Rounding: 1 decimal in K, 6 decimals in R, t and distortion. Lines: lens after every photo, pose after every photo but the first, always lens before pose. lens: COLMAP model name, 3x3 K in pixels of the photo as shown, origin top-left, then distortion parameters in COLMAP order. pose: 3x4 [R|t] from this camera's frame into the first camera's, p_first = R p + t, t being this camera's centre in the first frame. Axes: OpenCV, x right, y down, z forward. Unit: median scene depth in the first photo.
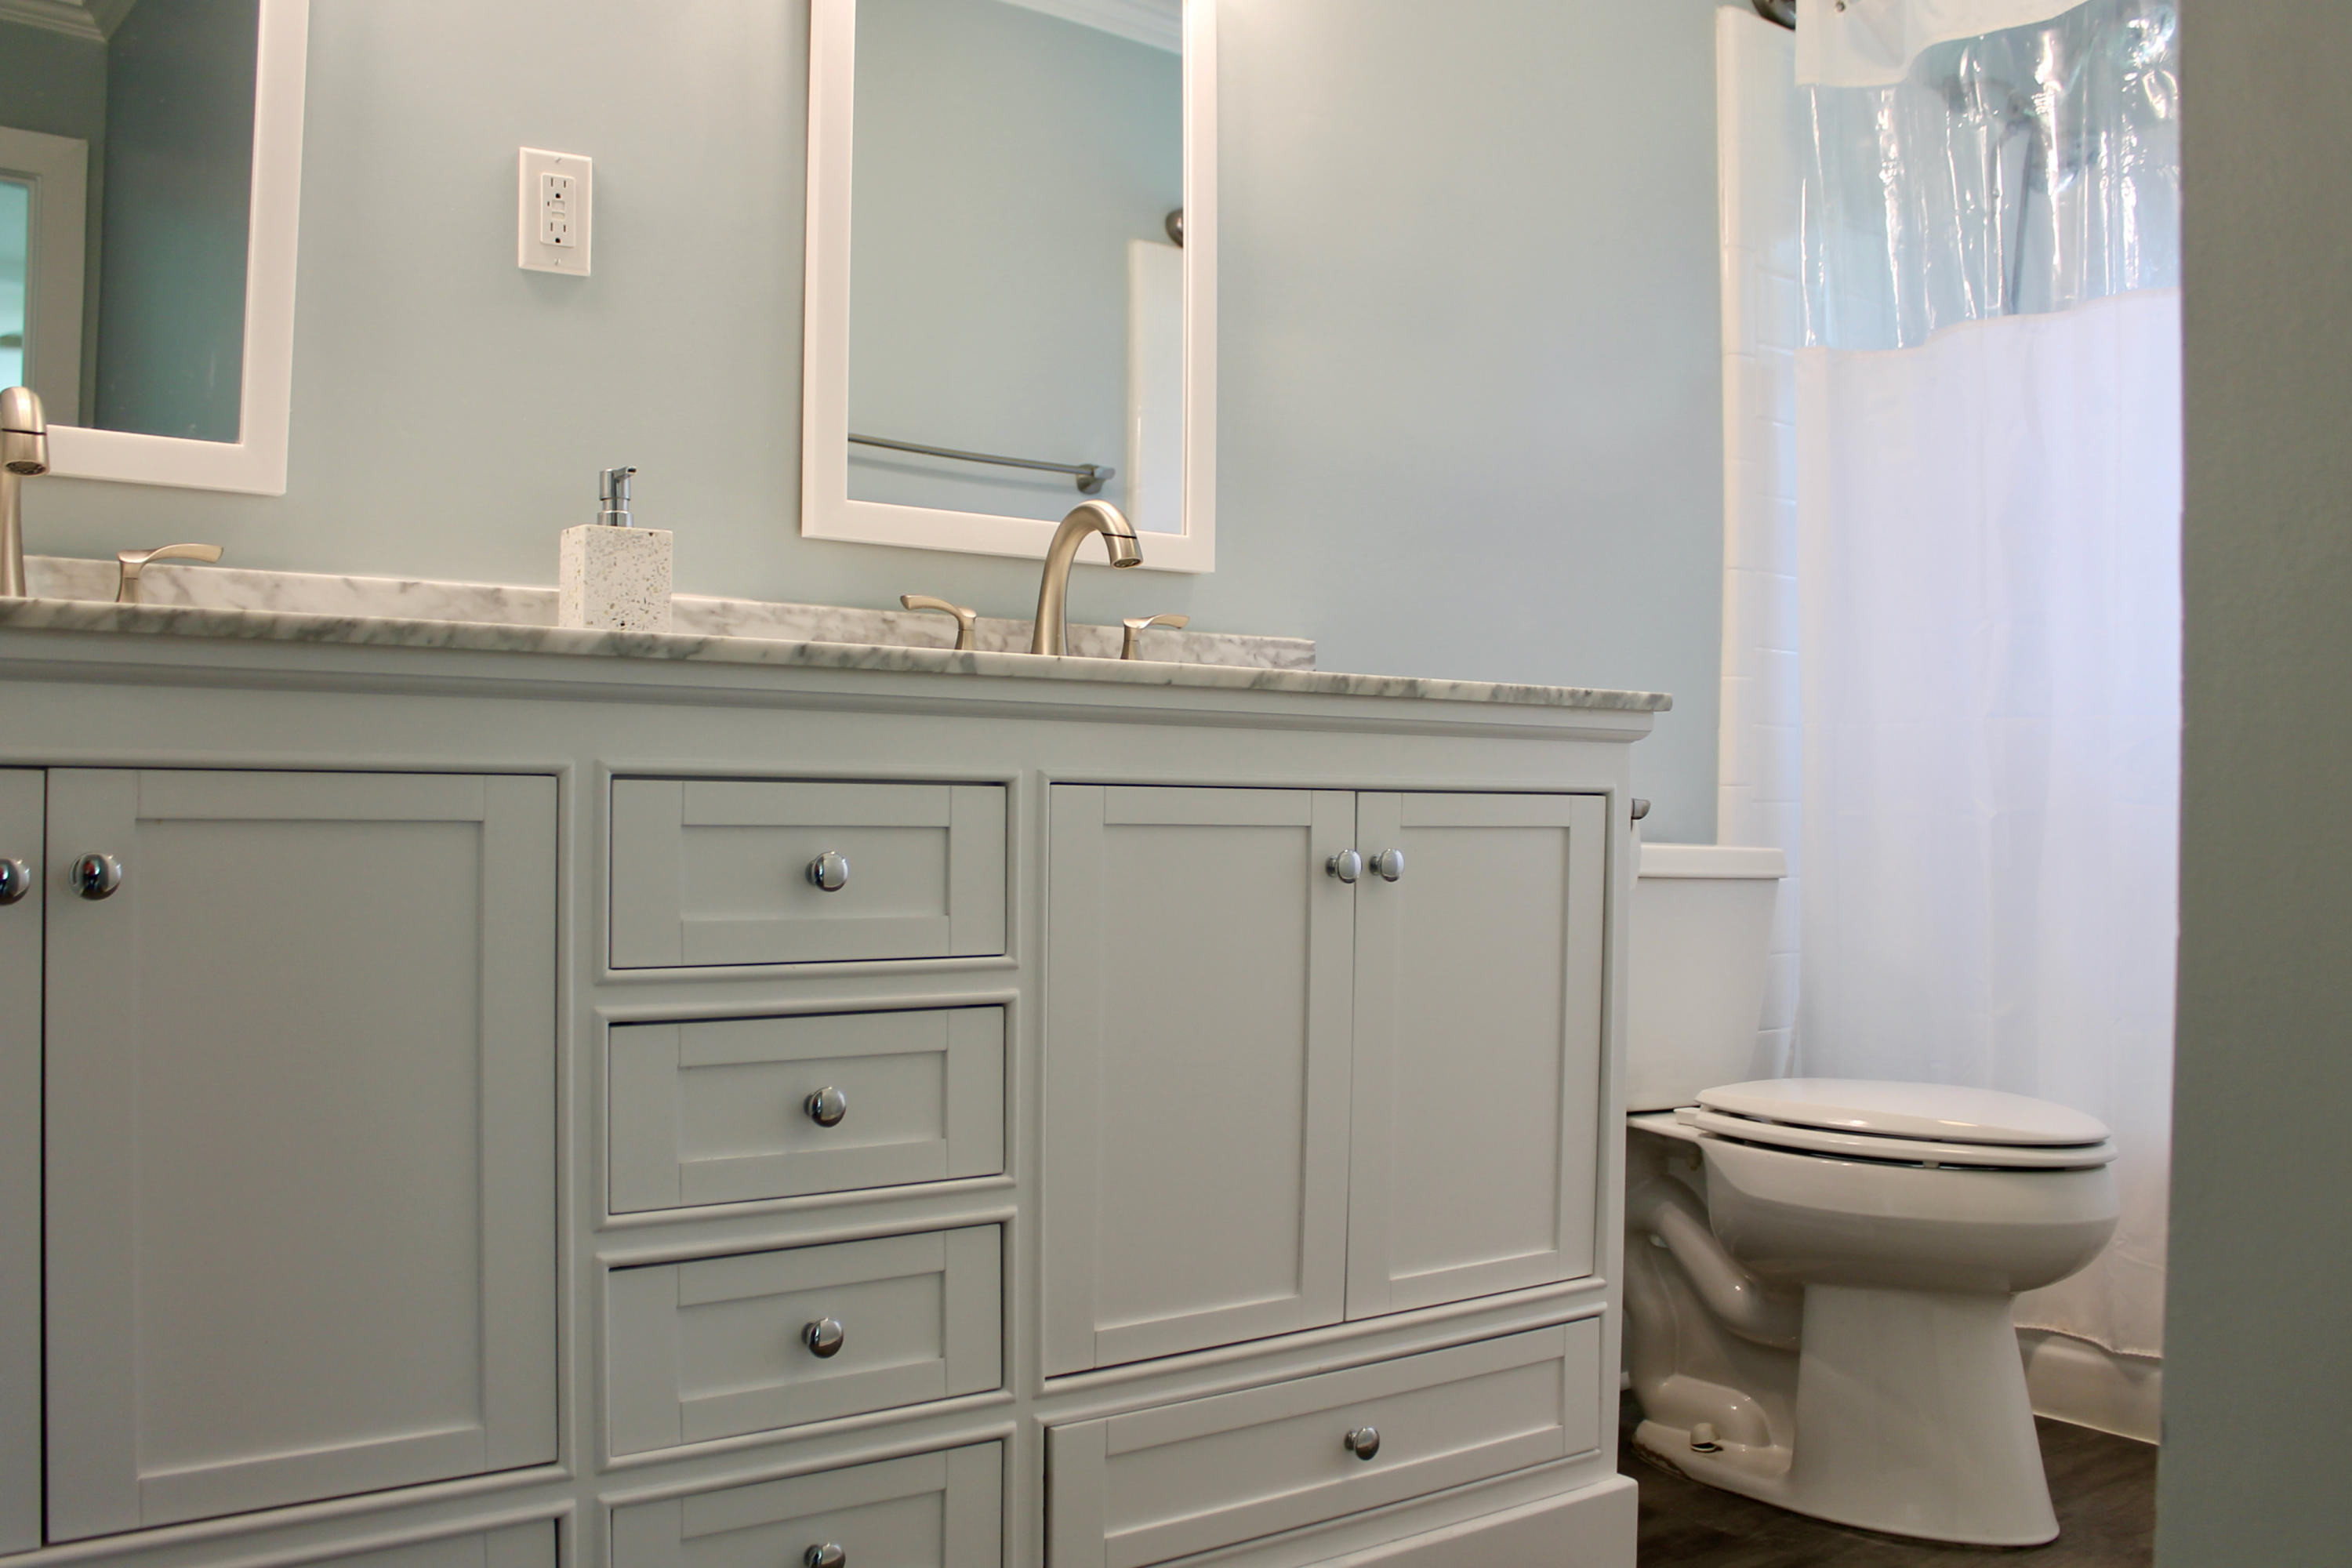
lens RADIAL K [[2084.9, 0, 1076.4], [0, 2084.9, 793.8], [0, 0, 1]] dist [-0.137766, 0.147848]
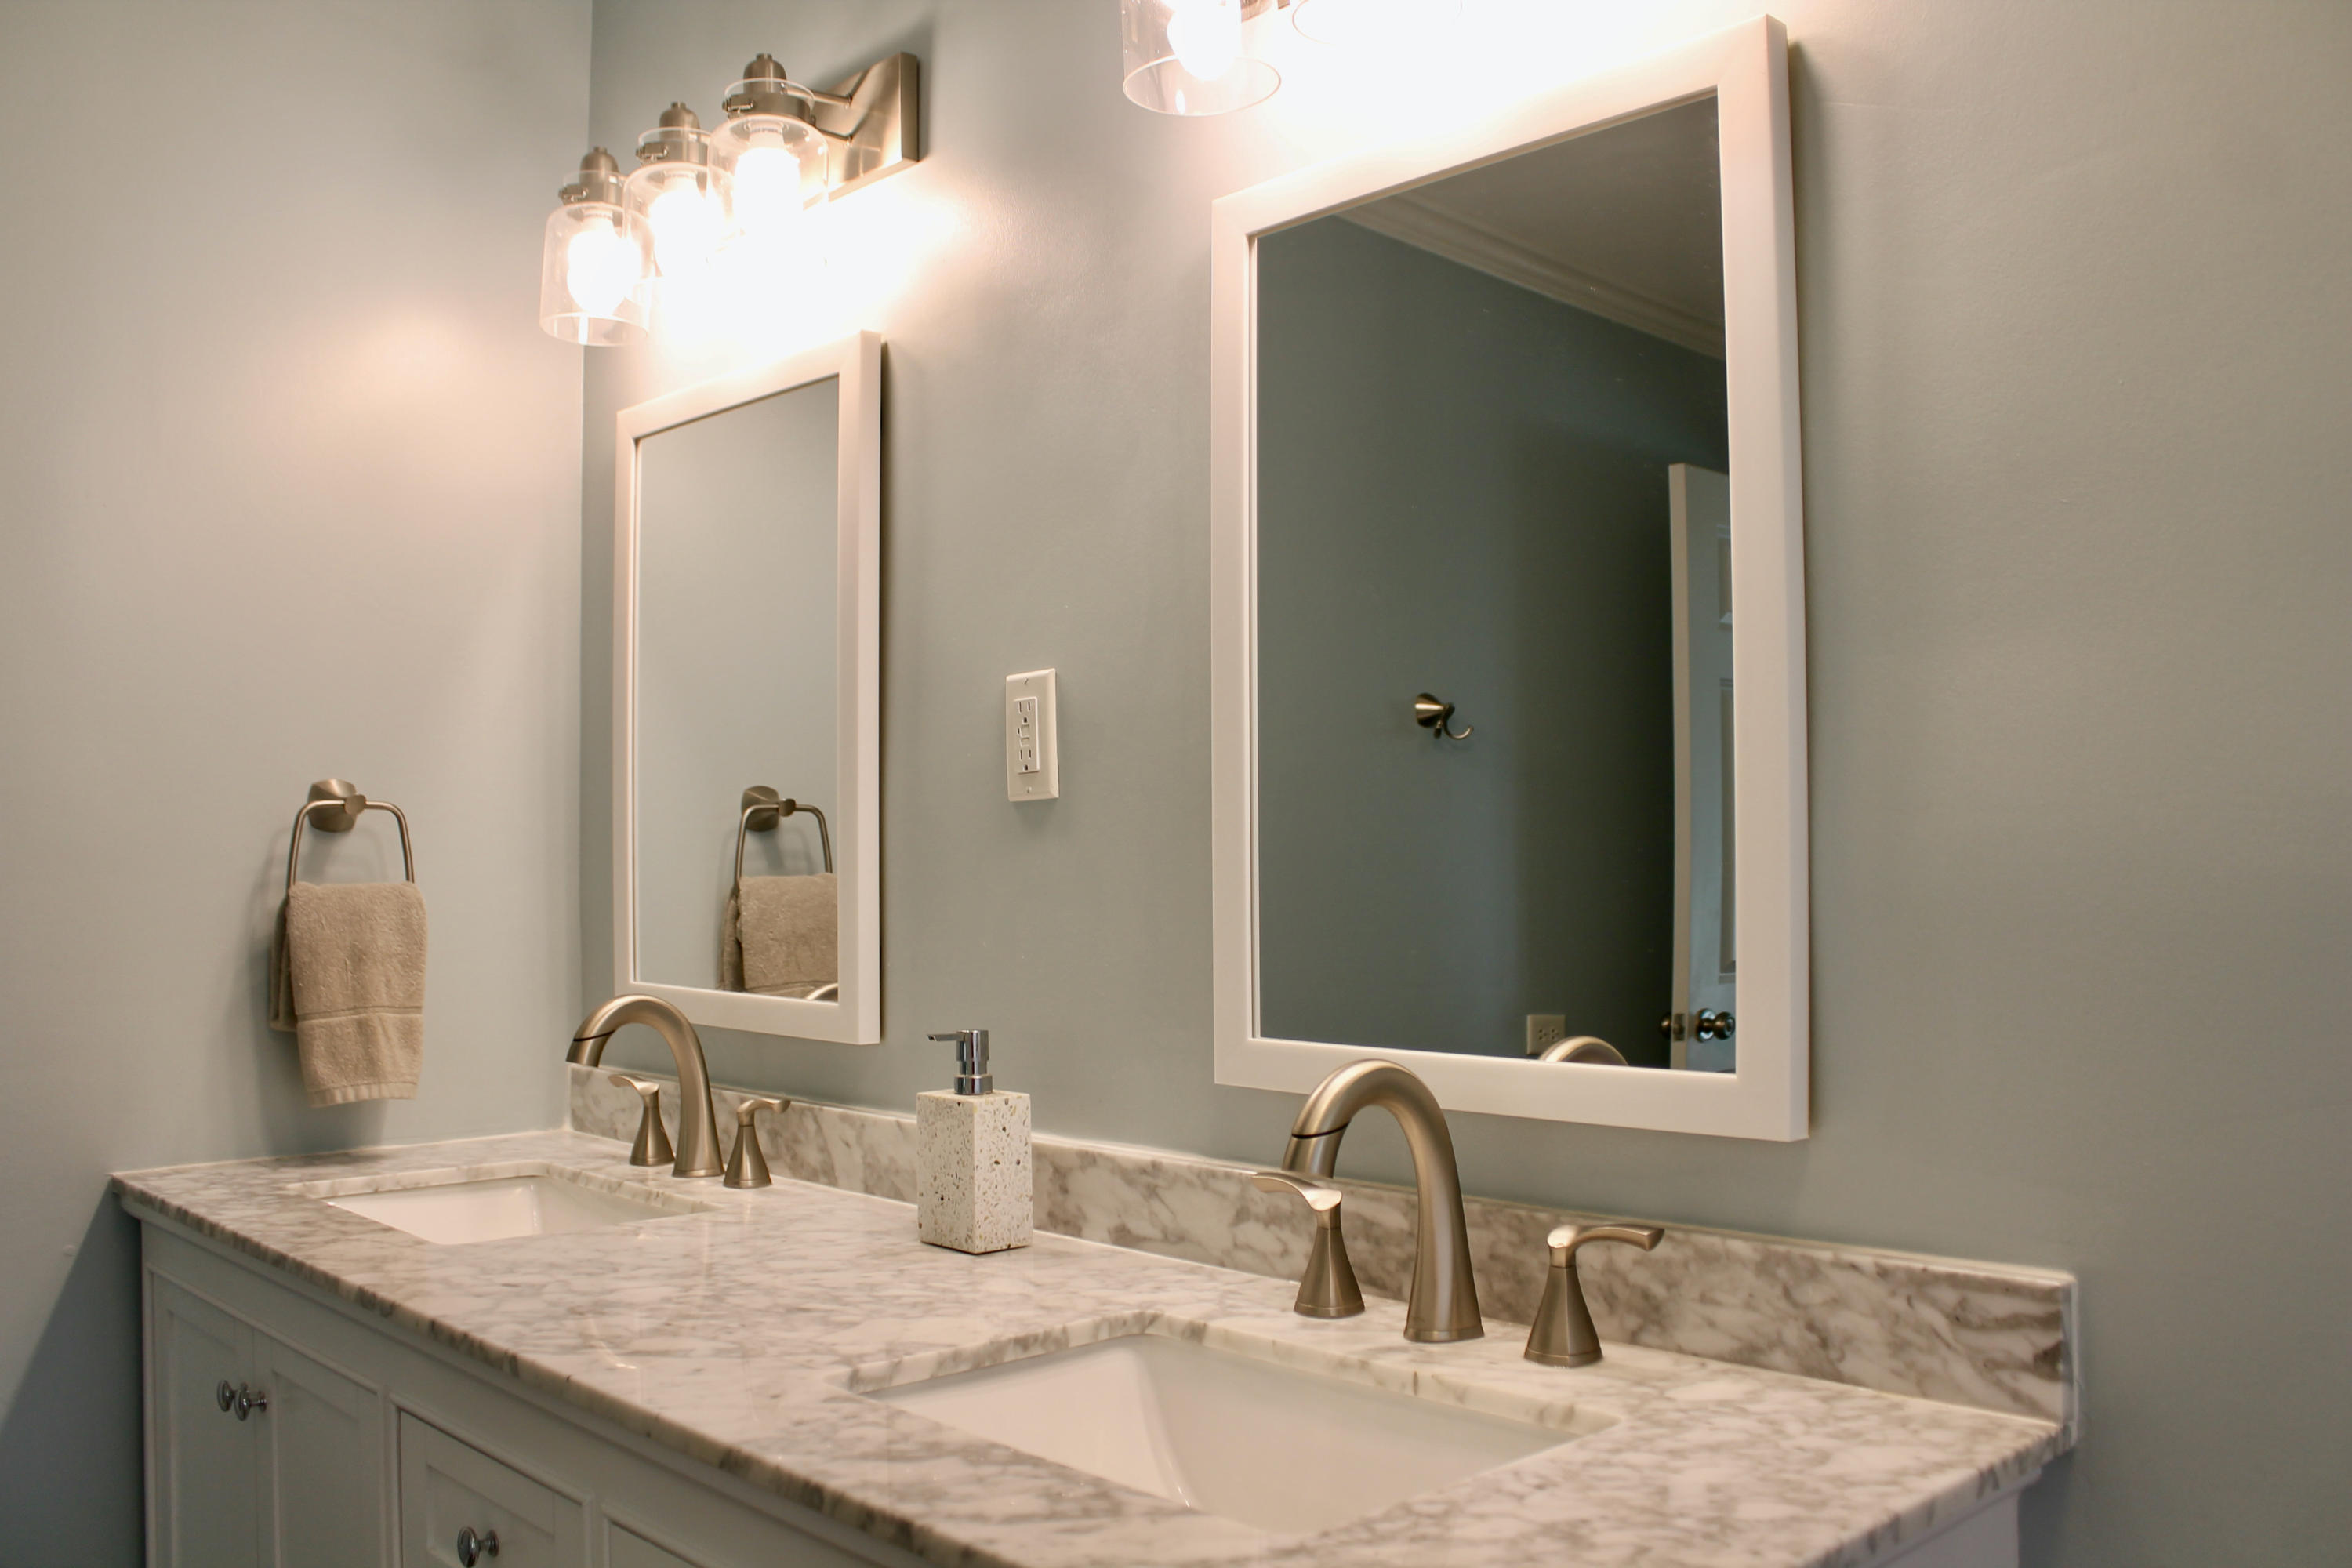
lens RADIAL K [[1998.6, 0, 1176.0], [0, 1998.6, 784.0], [0, 0, 1]] dist [-0.142203, 0.108074]
pose [[0.149628, -0.051353, -0.987408, 0.716388], [0.016329, 0.998642, -0.049463, -0.228942], [0.988608, -0.008722, 0.150263, 0.988753]]
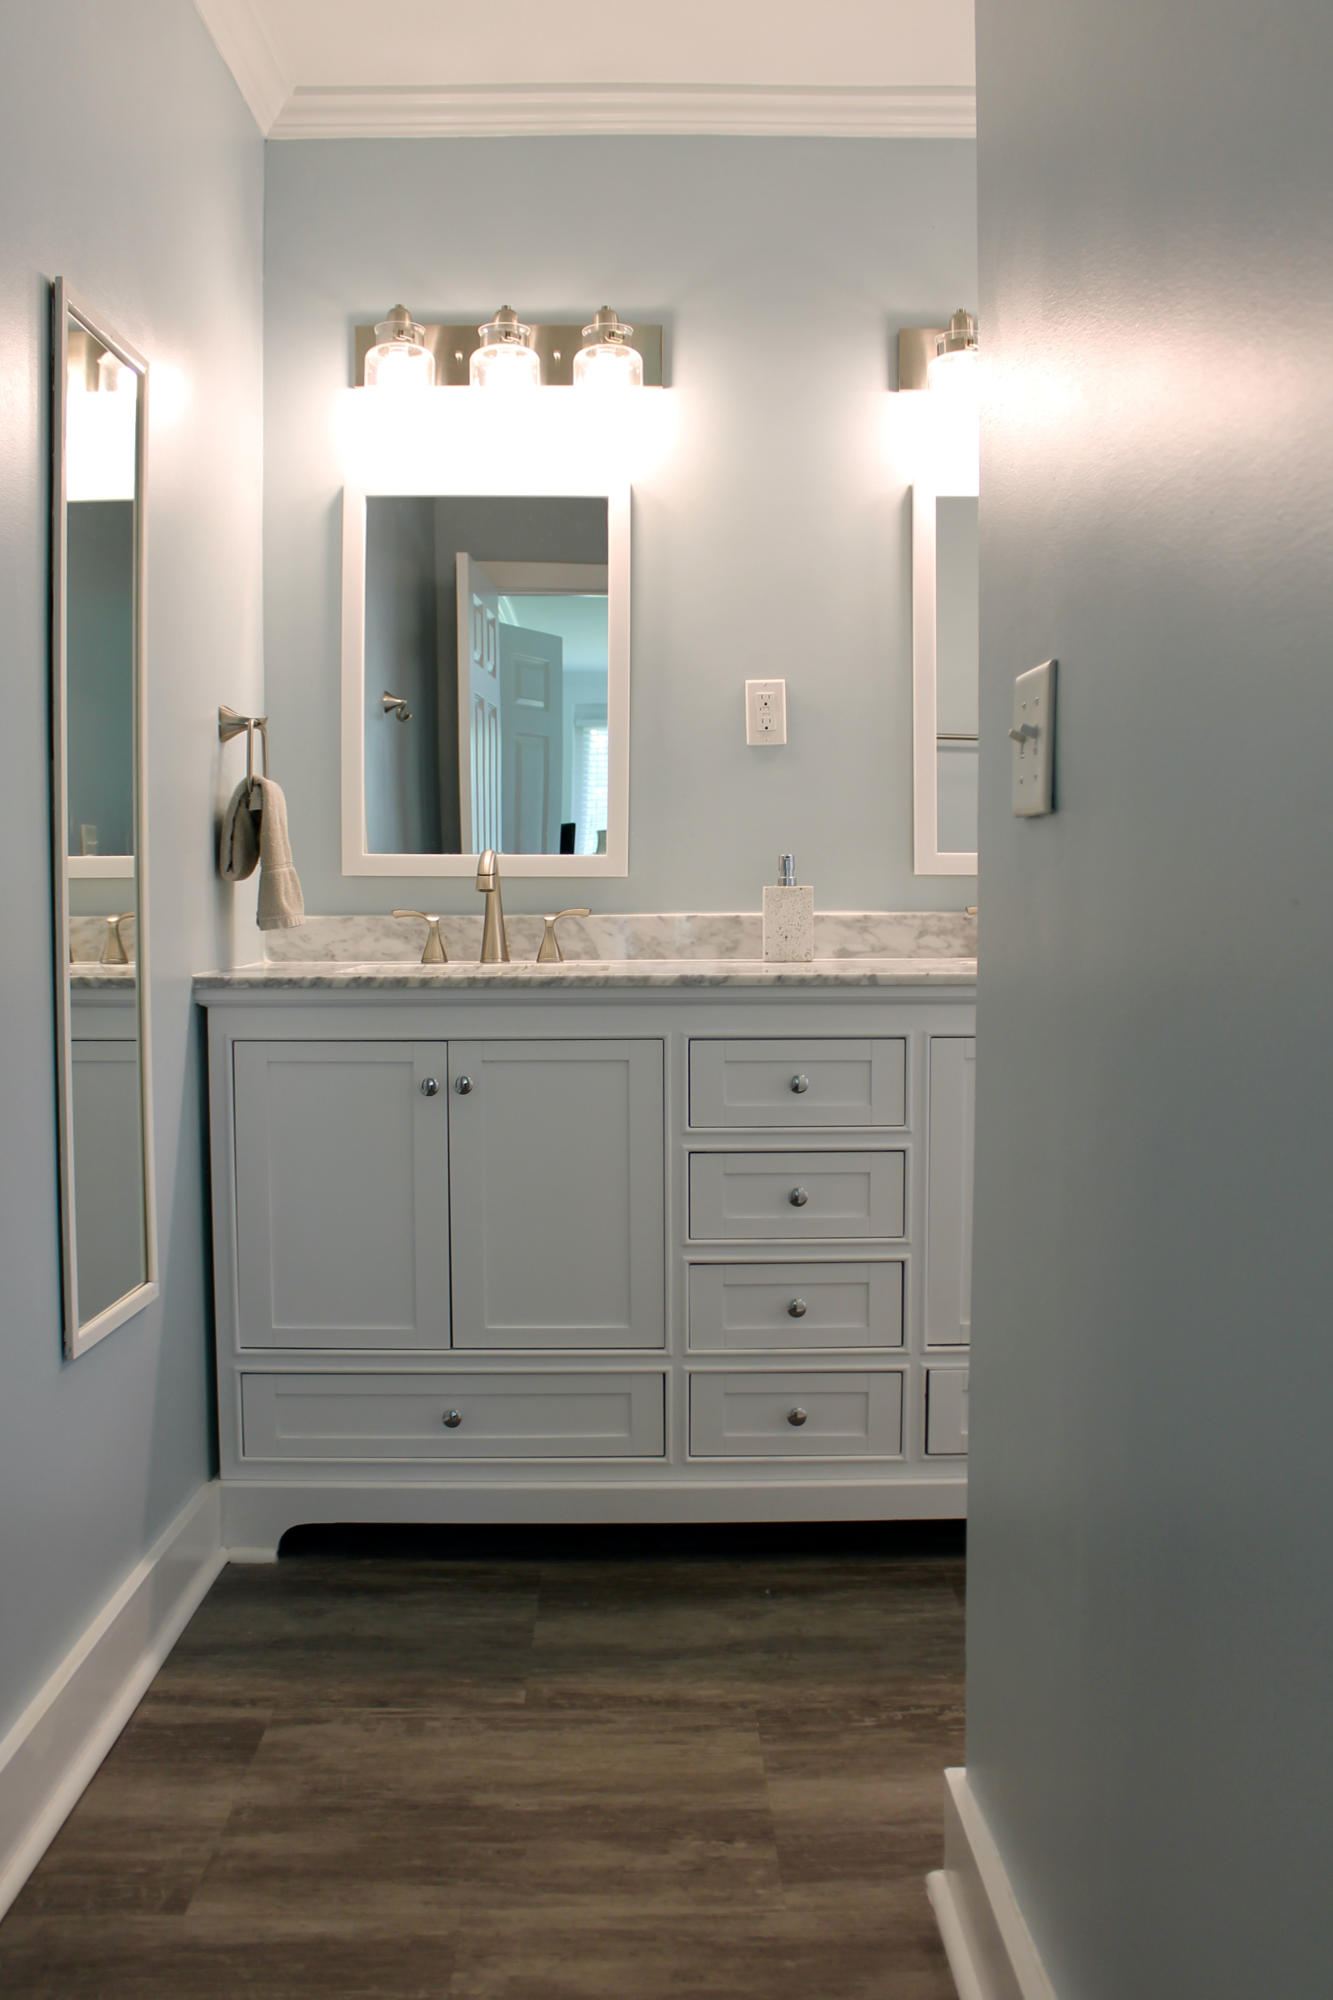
lens RADIAL K [[1699.5, 0, 666.5], [0, 1699.5, 1000.0], [0, 0, 1]] dist [-0.142203, 0.108074]
pose [[0.824286, 0.017319, -0.565909, 0.591784], [0.017875, 0.998238, 0.056586, -0.116897], [0.565892, -0.056759, 0.822524, -0.367457]]
